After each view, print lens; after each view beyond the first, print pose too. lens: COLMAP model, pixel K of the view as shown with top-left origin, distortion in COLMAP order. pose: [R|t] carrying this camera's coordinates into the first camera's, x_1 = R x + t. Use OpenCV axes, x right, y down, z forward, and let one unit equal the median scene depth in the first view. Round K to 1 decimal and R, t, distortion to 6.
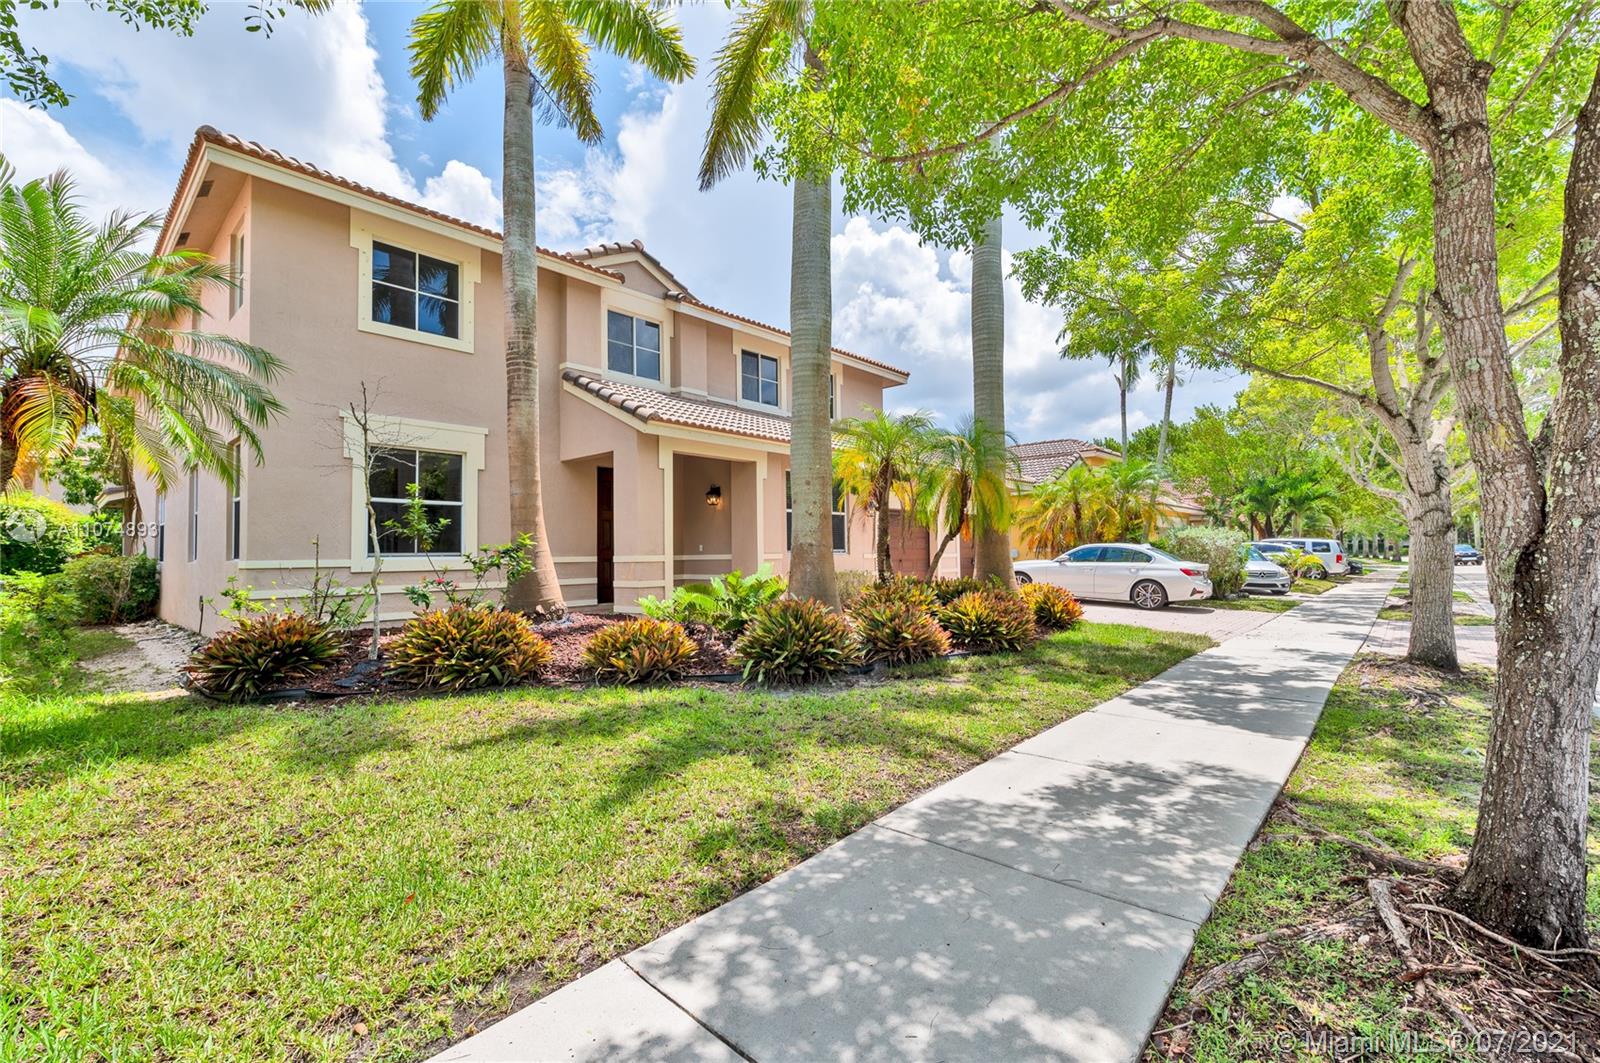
lens RADIAL K [[684.3, 0, 798.9], [0, 684.3, 534.7], [0, 0, 1]] dist [-0.000008, 0.000000]
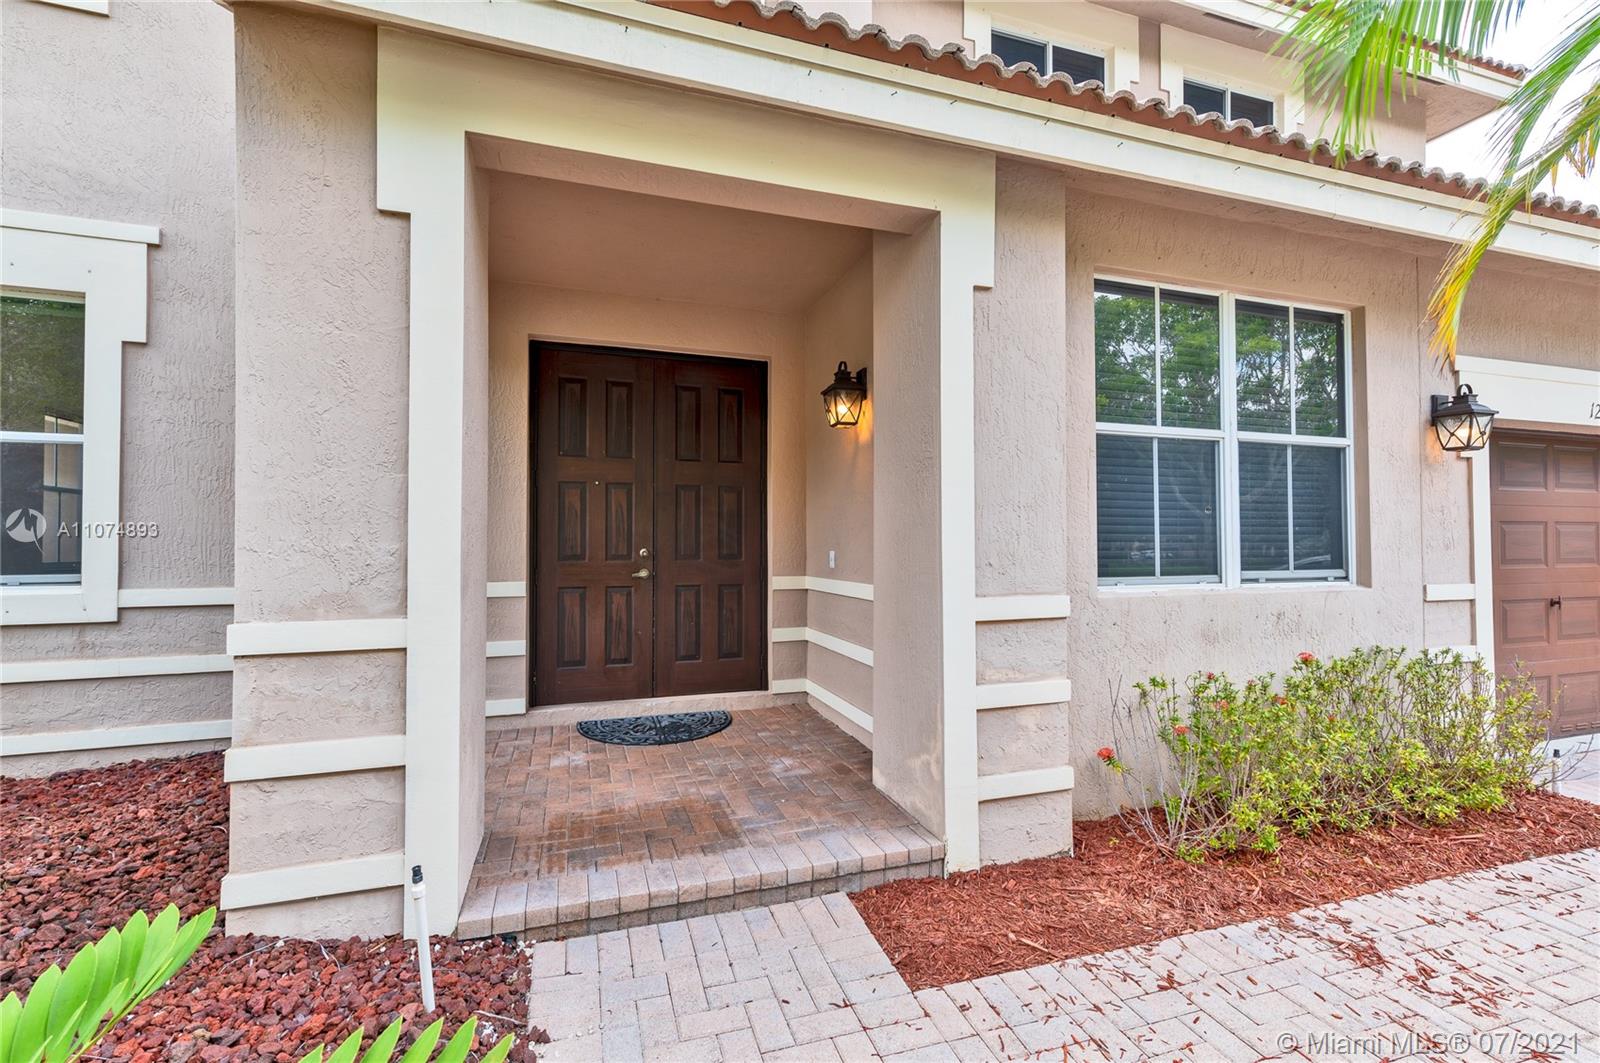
lens RADIAL K [[673.1, 0, 803.0], [0, 673.1, 531.1], [0, 0, 1]] dist [0.018509, 0.000049]
pose [[0.860820, -0.003215, -0.508899, 0.017859], [0.005791, 0.999977, 0.003478, 0.004191], [0.508876, -0.005941, 0.860819, 0.731532]]
